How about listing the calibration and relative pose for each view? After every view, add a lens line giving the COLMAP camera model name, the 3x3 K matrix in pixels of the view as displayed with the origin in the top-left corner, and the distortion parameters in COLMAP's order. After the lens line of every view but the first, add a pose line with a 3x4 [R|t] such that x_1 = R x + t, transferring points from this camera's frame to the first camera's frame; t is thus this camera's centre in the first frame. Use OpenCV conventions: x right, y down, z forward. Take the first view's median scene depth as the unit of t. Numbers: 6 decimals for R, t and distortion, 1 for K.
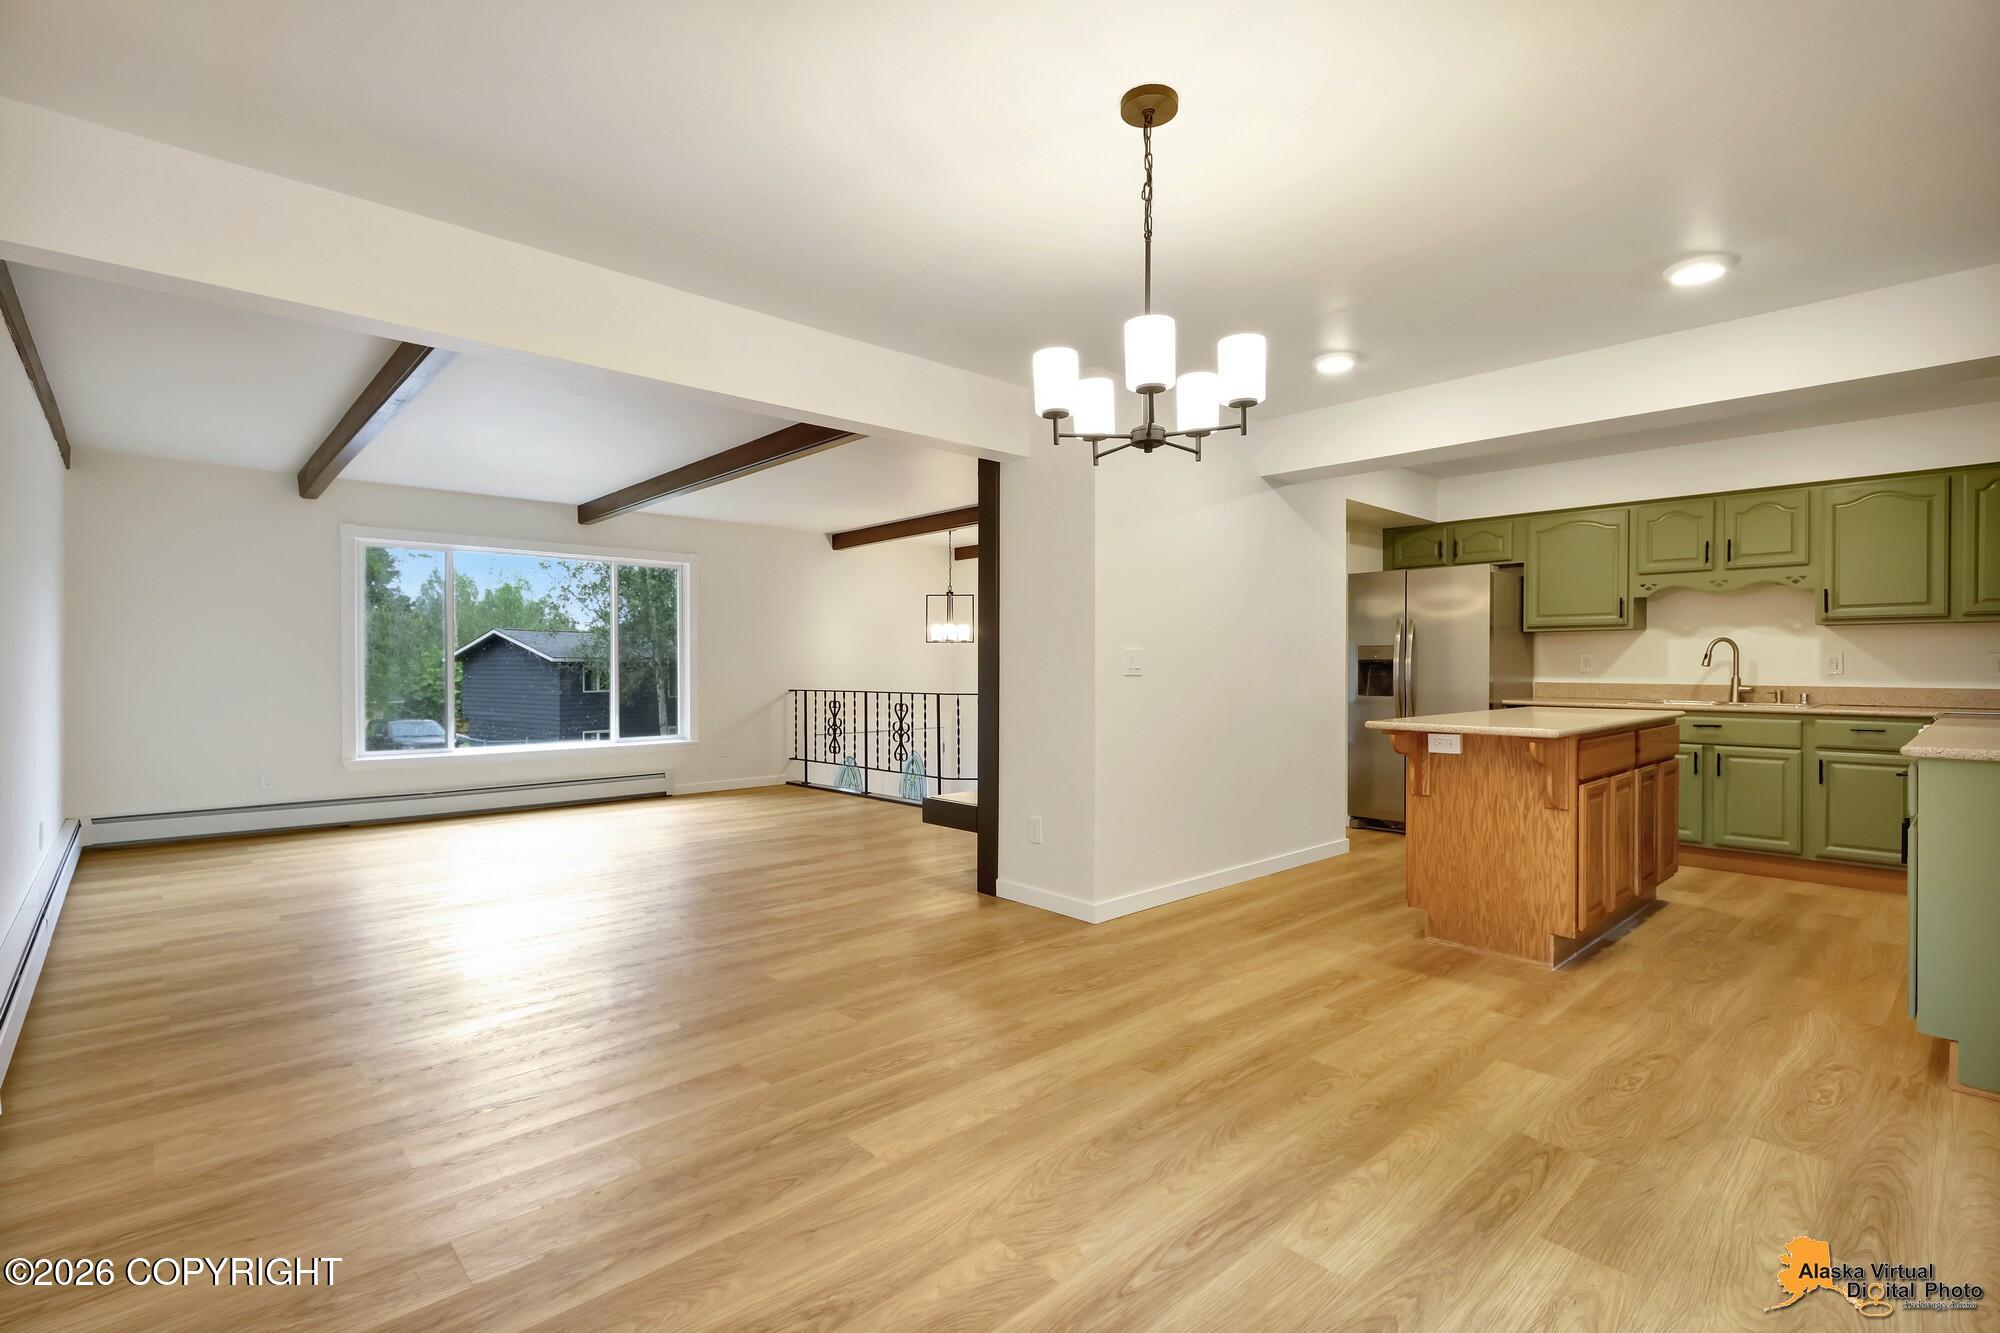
lens RADIAL K [[924.5, 0, 997.2], [0, 924.5, 670.3], [0, 0, 1]] dist [0.013345, -0.000102]
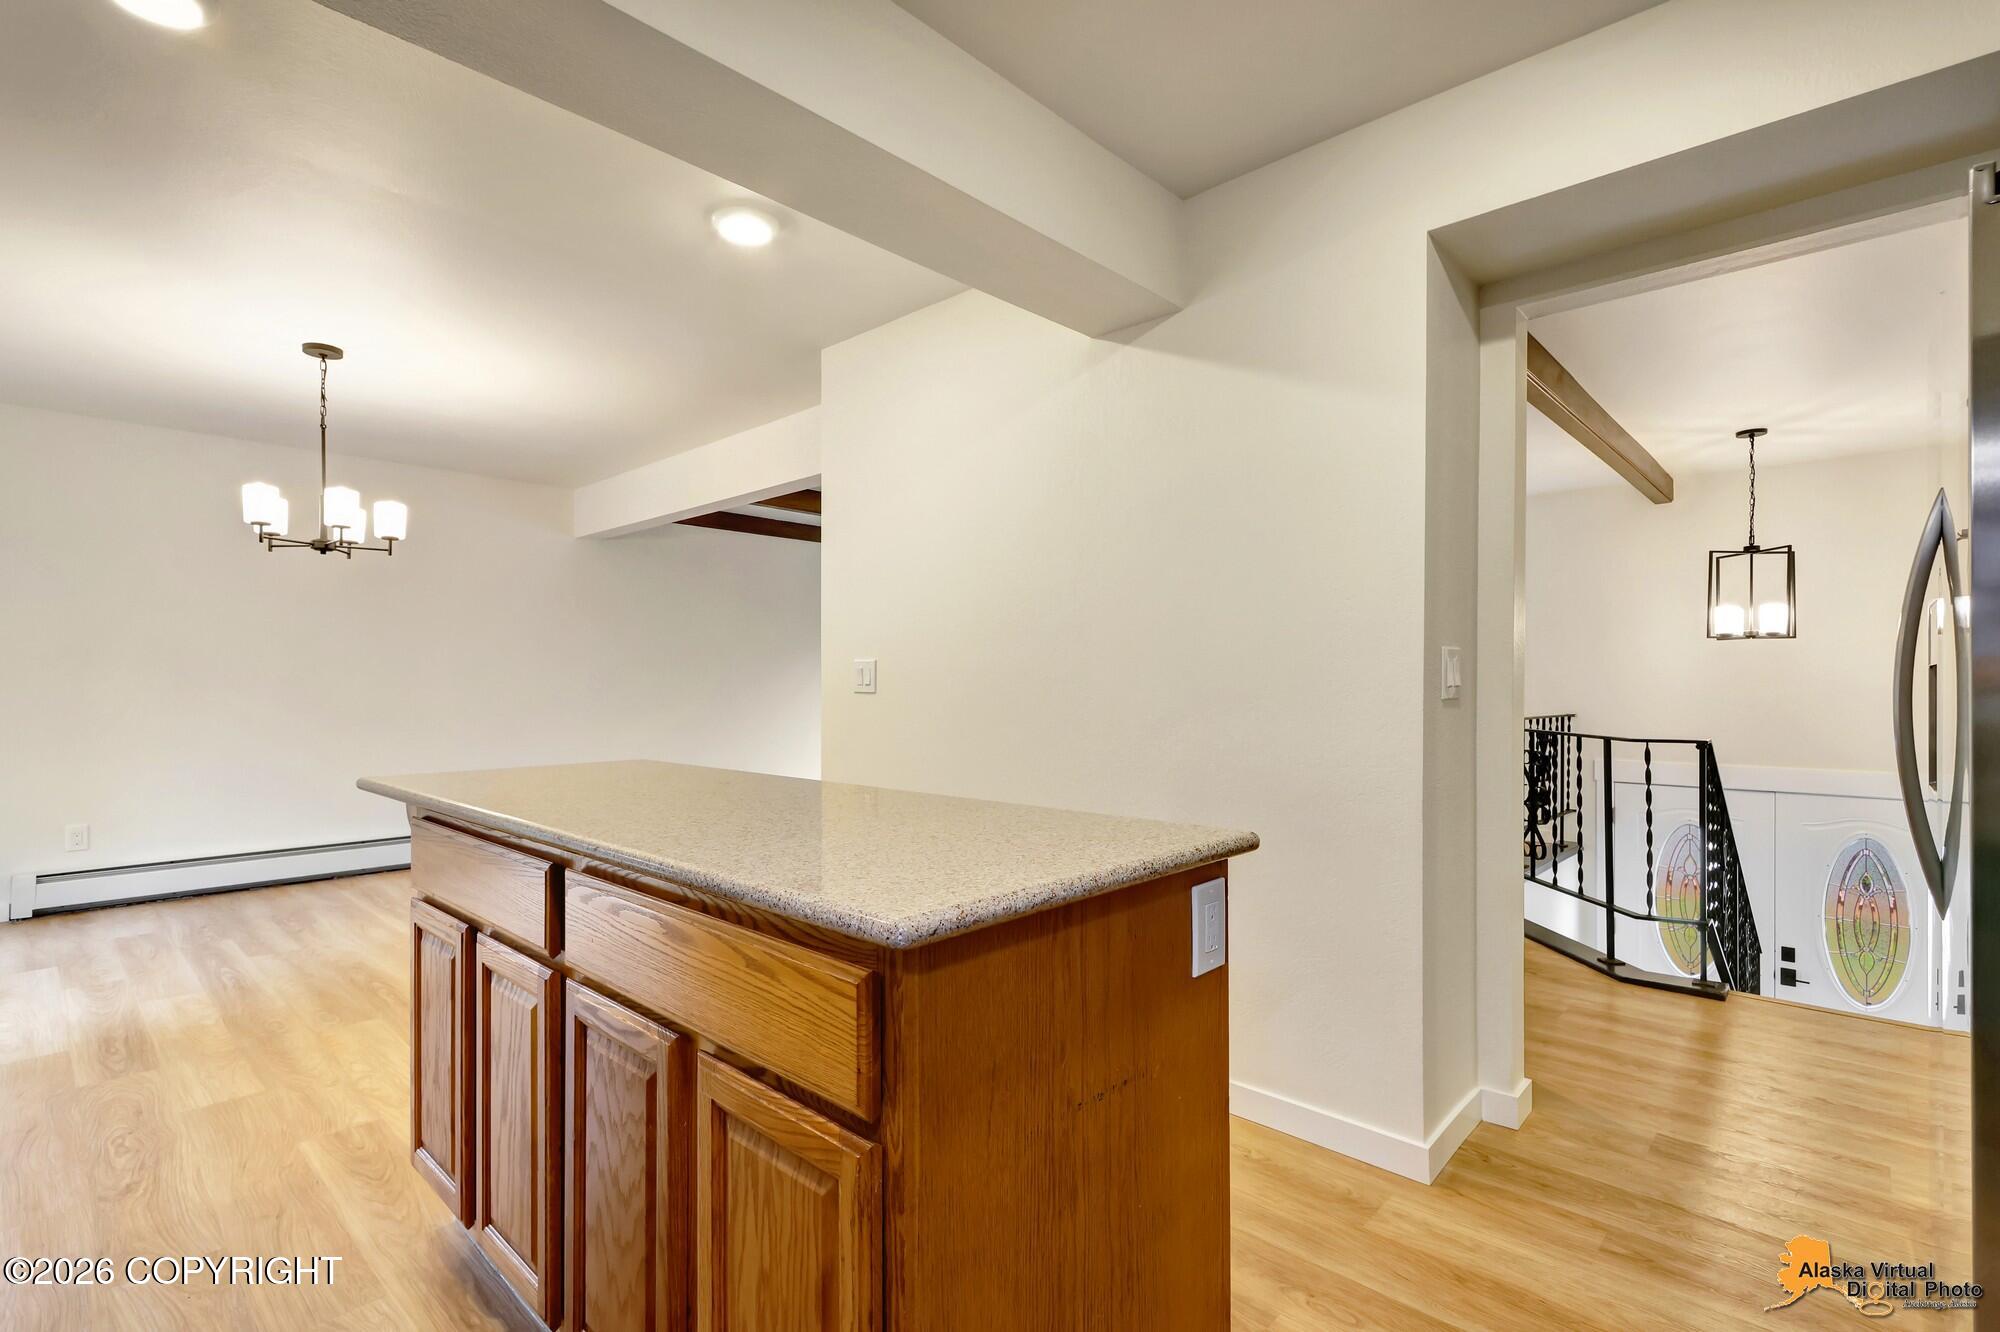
lens RADIAL K [[924.5, 0, 996.2], [0, 924.5, 677.0], [0, 0, 1]] dist [0.013345, -0.000102]
pose [[0.061716, -0.007730, -0.998064, 1.586463], [-0.000889, 0.999969, -0.007799, -0.006418], [0.998093, 0.001369, 0.061707, 1.727297]]
